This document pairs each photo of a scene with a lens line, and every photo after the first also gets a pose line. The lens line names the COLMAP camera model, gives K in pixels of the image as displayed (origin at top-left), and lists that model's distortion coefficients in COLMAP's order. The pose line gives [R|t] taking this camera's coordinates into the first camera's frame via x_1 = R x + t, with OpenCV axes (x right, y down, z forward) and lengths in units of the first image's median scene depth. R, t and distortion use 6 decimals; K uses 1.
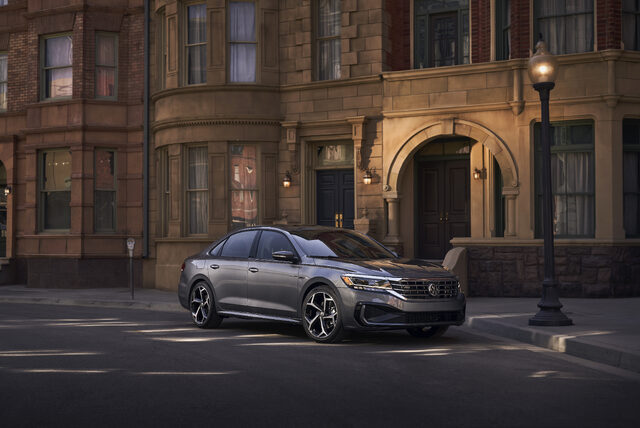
lens RADIAL K [[860.9, 0, 320.0], [0, 860.9, 214.0], [0, 0, 1]] dist [0.009790, -0.007646]
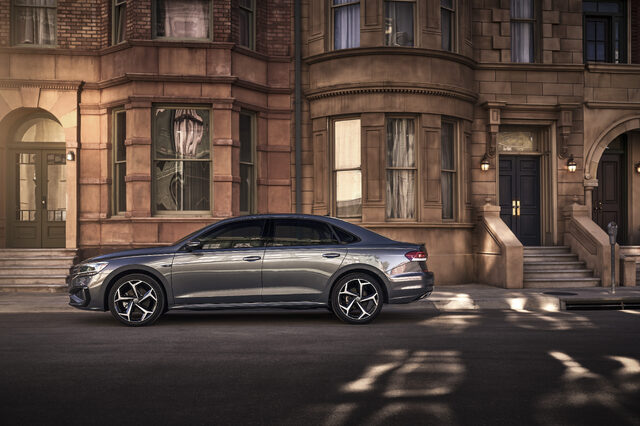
lens RADIAL K [[653.7, 0, 318.5], [0, 653.7, 234.4], [0, 0, 1]] dist [0.002119, 0.000879]
pose [[0.829076, 0.002255, 0.559131, -0.624266], [-0.019809, 0.999483, 0.025342, 0.025687], [-0.558785, -0.032086, 0.828692, 0.529434]]
